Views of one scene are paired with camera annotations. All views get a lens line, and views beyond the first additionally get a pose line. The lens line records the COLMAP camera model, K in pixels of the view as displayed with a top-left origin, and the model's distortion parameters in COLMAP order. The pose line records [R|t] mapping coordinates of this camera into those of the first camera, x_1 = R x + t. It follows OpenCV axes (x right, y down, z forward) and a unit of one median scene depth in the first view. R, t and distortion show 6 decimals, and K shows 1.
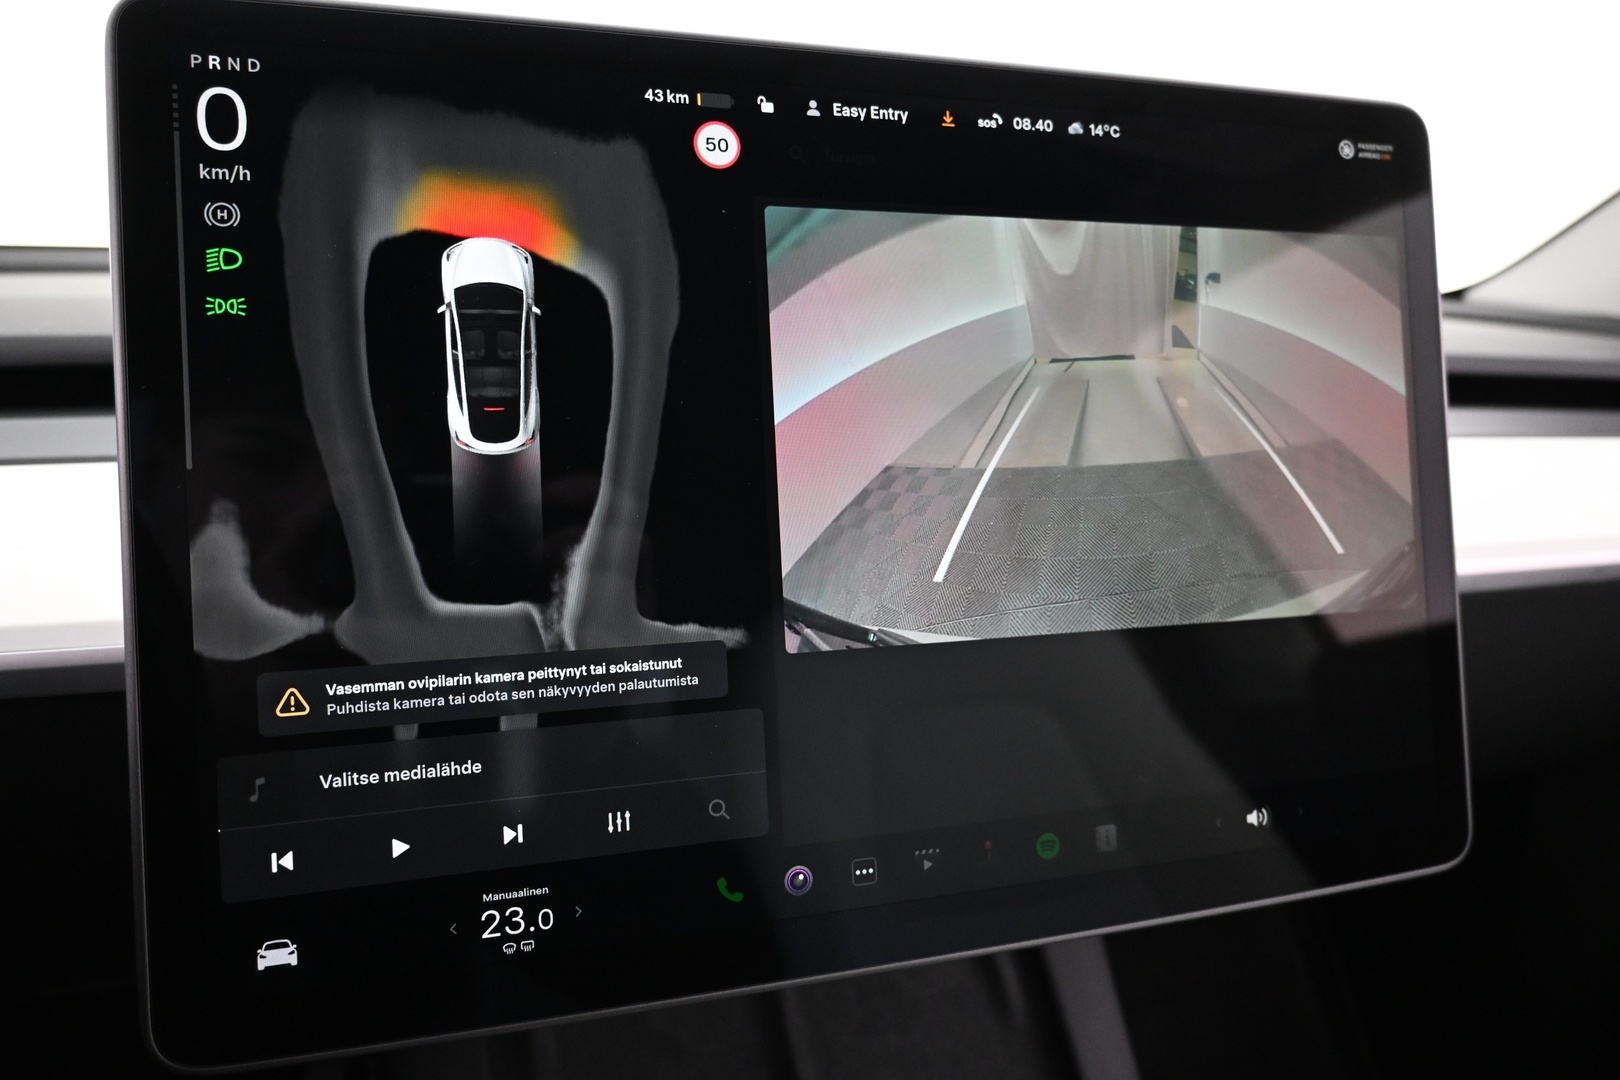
lens RADIAL K [[1097.2, 0, 810.0], [0, 1097.2, 540.0], [0, 0, 1]] dist [-0.002484, -0.001162]
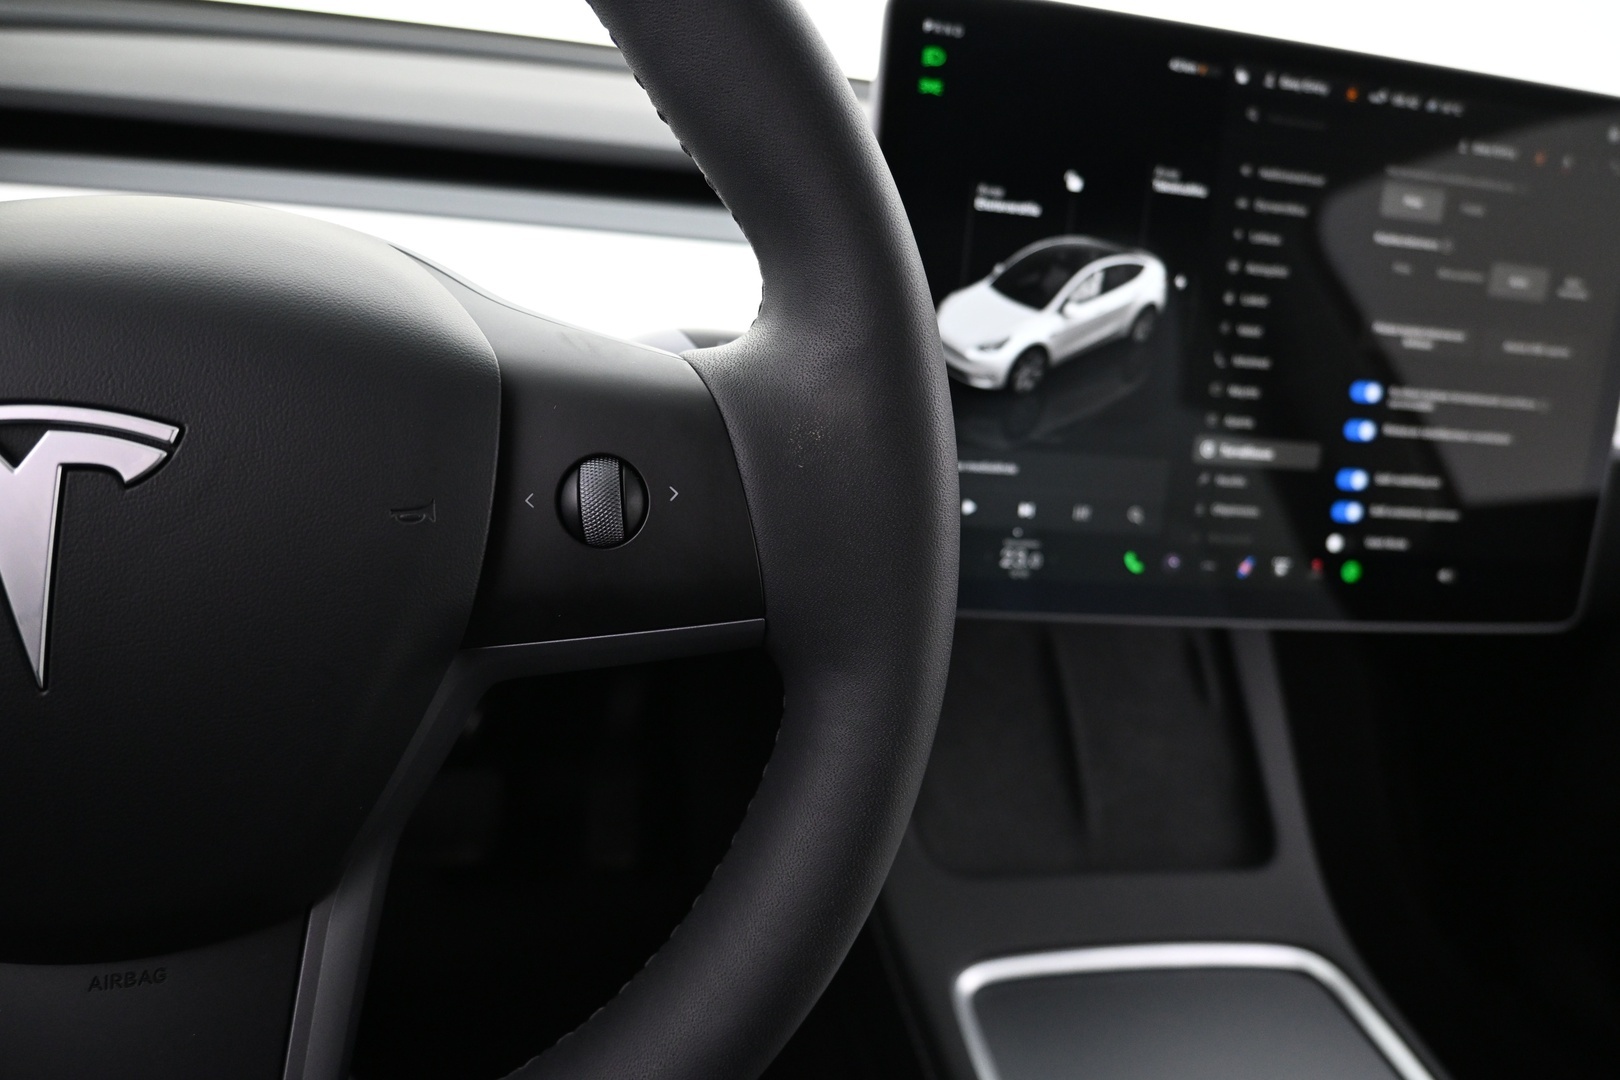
lens RADIAL K [[1182.0, 0, 810.0], [0, 1182.0, 540.0], [0, 0, 1]] dist [-0.004001, -0.000286]
pose [[0.988727, 0.143960, -0.041152, -0.511194], [-0.133653, 0.972483, 0.190825, 0.002675], [0.067491, -0.183174, 0.980761, -0.843582]]
